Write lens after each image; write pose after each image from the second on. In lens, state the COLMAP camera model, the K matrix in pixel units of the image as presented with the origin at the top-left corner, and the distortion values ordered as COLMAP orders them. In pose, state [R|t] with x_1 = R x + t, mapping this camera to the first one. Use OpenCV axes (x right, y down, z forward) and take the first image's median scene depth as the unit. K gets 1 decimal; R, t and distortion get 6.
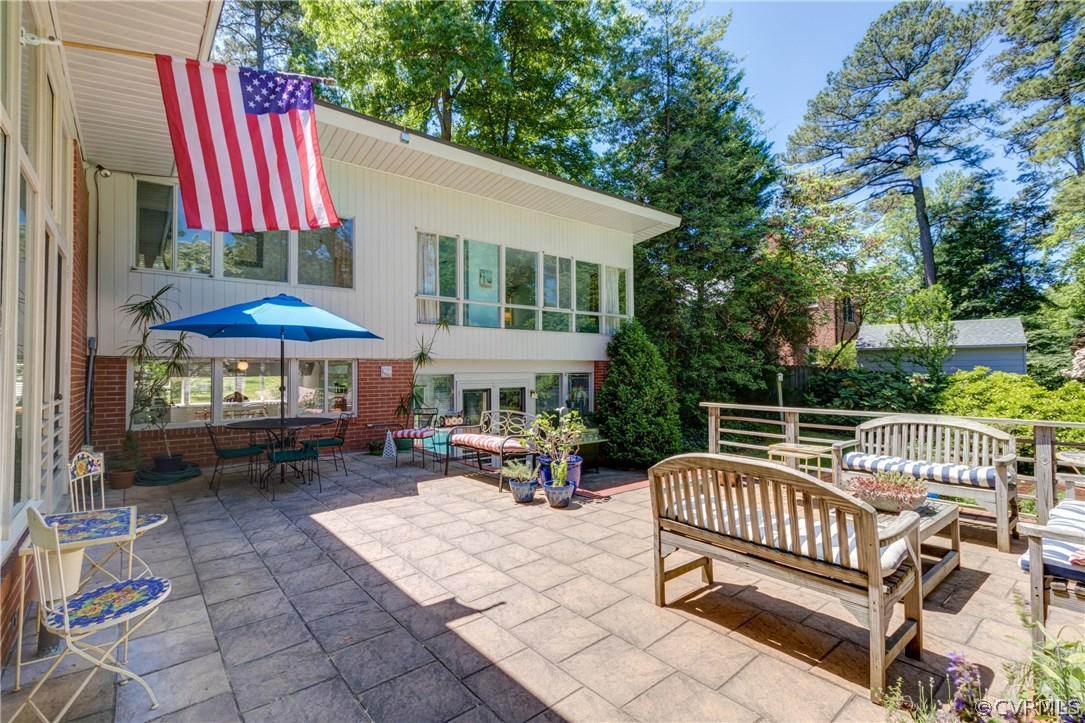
lens RADIAL K [[495.7, 0, 542.5], [0, 495.7, 361.5], [0, 0, 1]] dist [-0.002863, -0.000567]
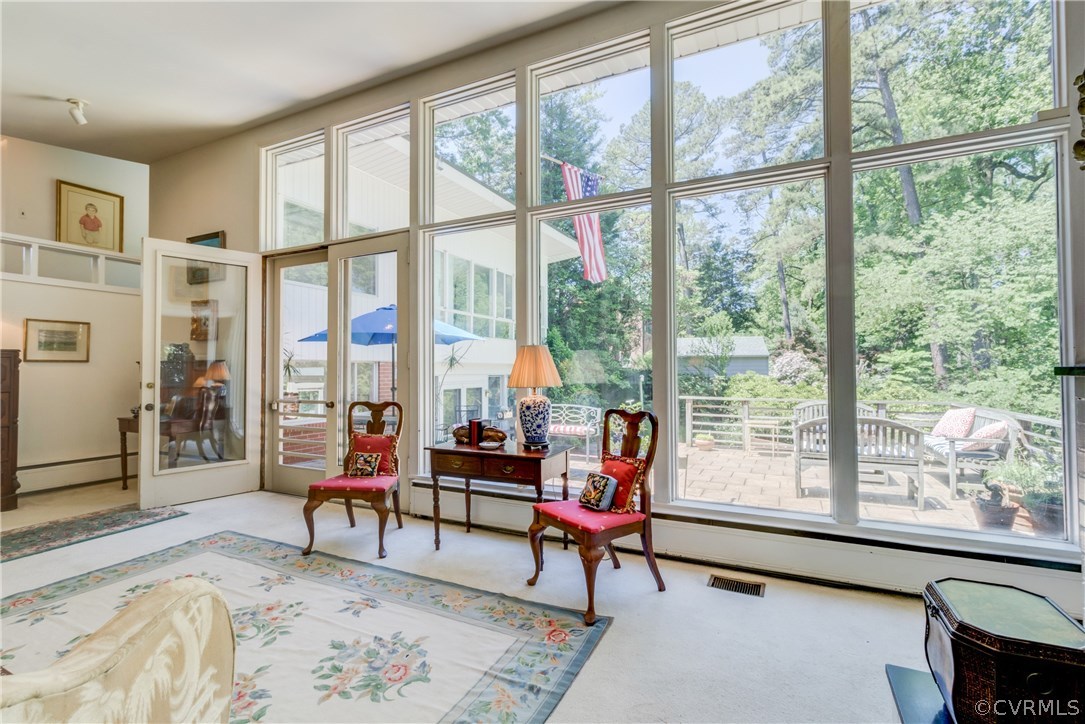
lens RADIAL K [[503.1, 0, 533.7], [0, 503.1, 361.3], [0, 0, 1]] dist [0.000873, 0.000432]
pose [[0.911426, 0.013306, 0.411250, -0.279321], [-0.012997, 0.999909, -0.003547, -0.003557], [-0.411259, -0.002112, 0.911516, -0.070166]]
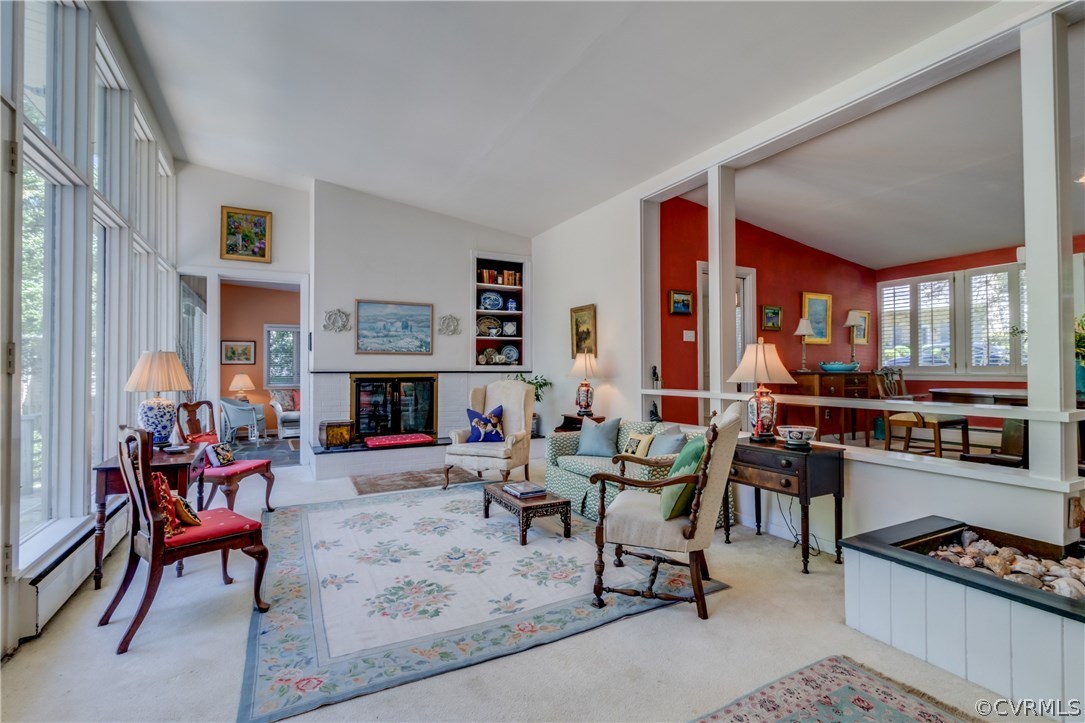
lens RADIAL K [[503.1, 0, 533.7], [0, 503.1, 360.8], [0, 0, 1]] dist [0.000873, 0.000432]
pose [[-0.980331, 0.015156, 0.196780, -0.599295], [0.008035, 0.999285, -0.036939, 0.012940], [-0.197199, -0.034631, -0.979752, 0.941927]]
